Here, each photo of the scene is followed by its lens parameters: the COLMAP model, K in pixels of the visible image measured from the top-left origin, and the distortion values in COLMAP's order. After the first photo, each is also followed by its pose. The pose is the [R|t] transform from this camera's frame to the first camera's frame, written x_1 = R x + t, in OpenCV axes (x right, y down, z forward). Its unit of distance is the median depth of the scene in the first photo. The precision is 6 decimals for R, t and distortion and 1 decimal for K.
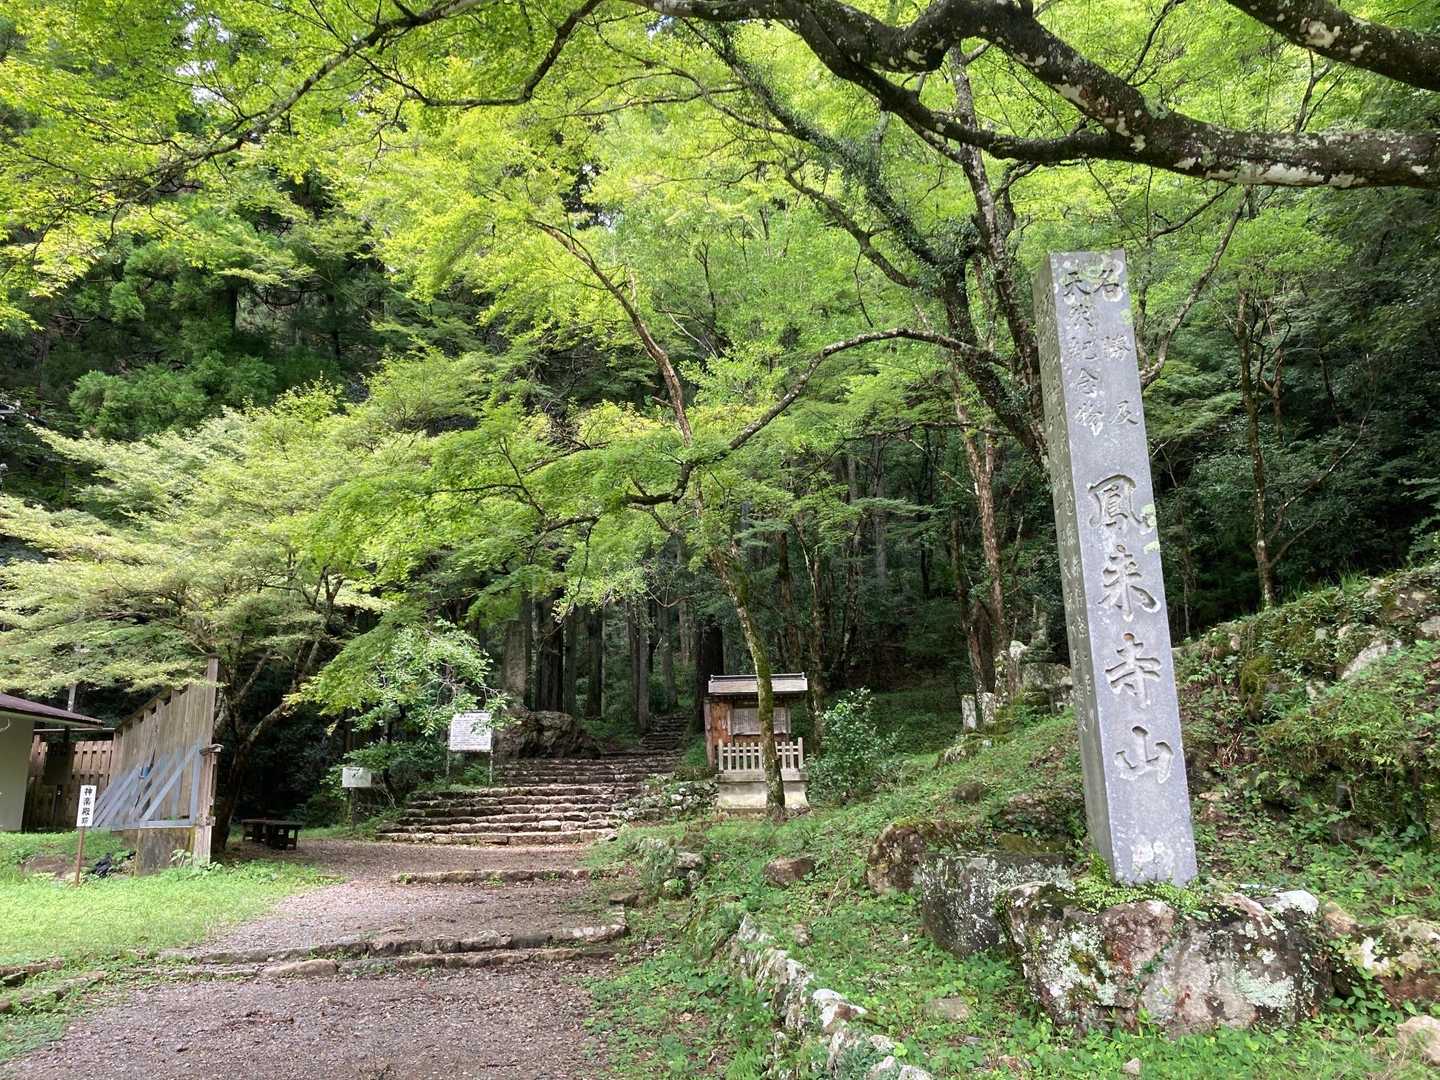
lens RADIAL K [[888.6, 0, 720.0], [0, 888.6, 540.0], [0, 0, 1]] dist [-0.000880, -0.078741]
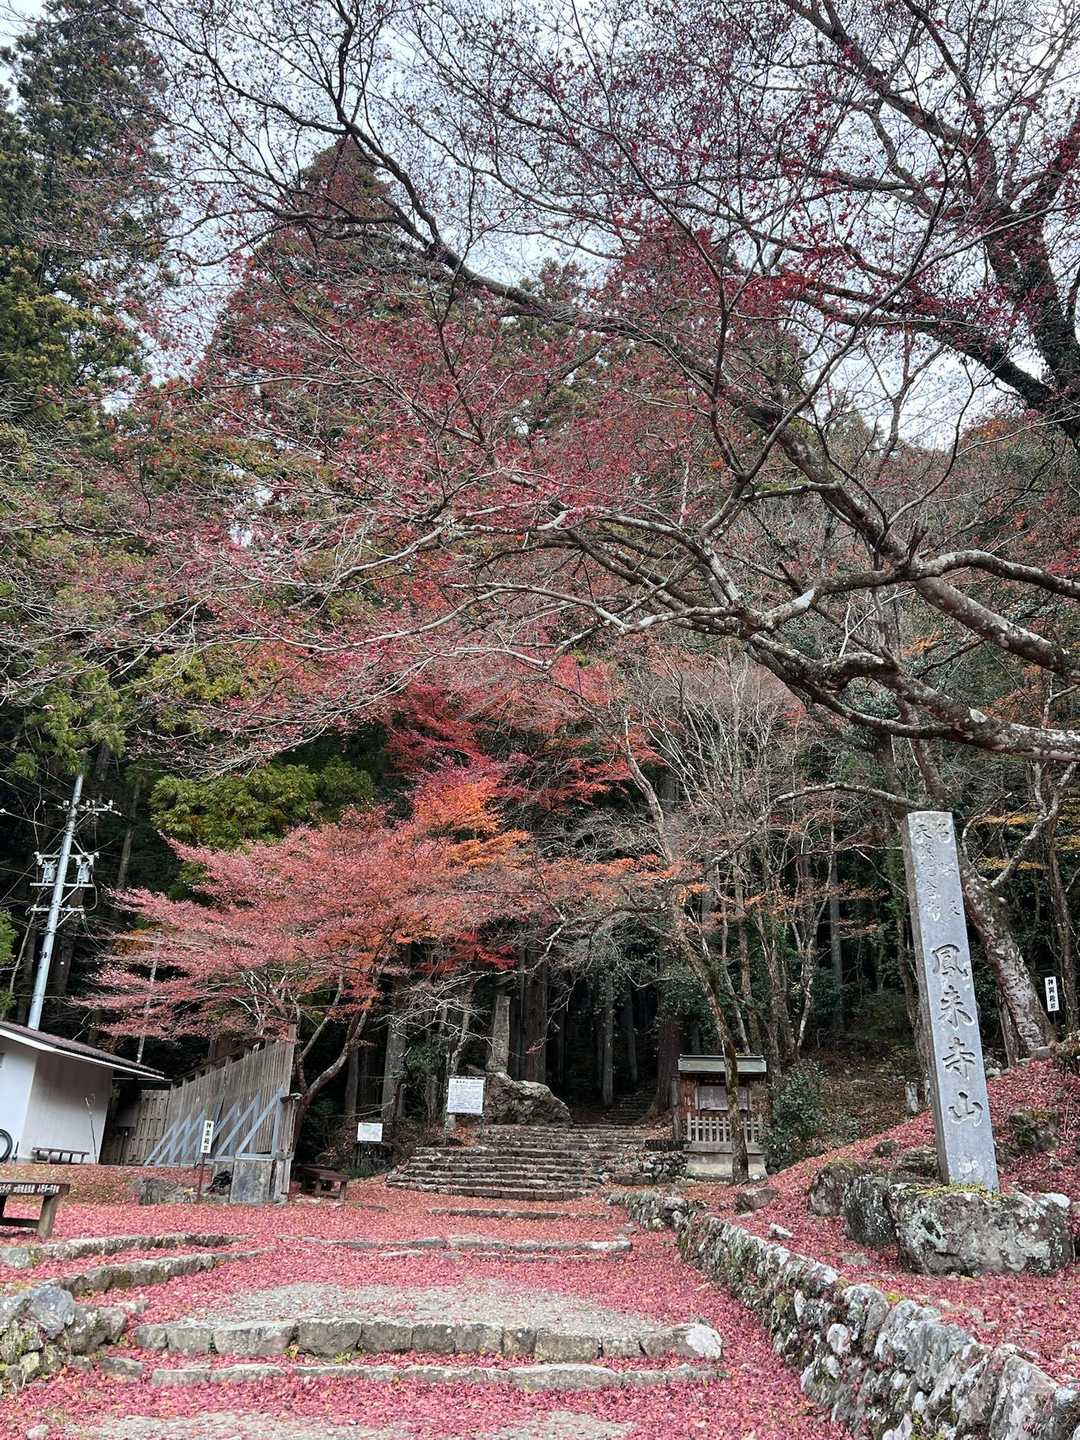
lens RADIAL K [[1052.3, 0, 515.8], [0, 1052.3, 721.5], [0, 0, 1]] dist [-0.038045, -0.002595]
pose [[0.991285, 0.004705, -0.131650, -0.048302], [-0.025051, 0.987859, -0.153321, -0.062978], [0.129330, 0.155283, 0.979368, -0.442577]]
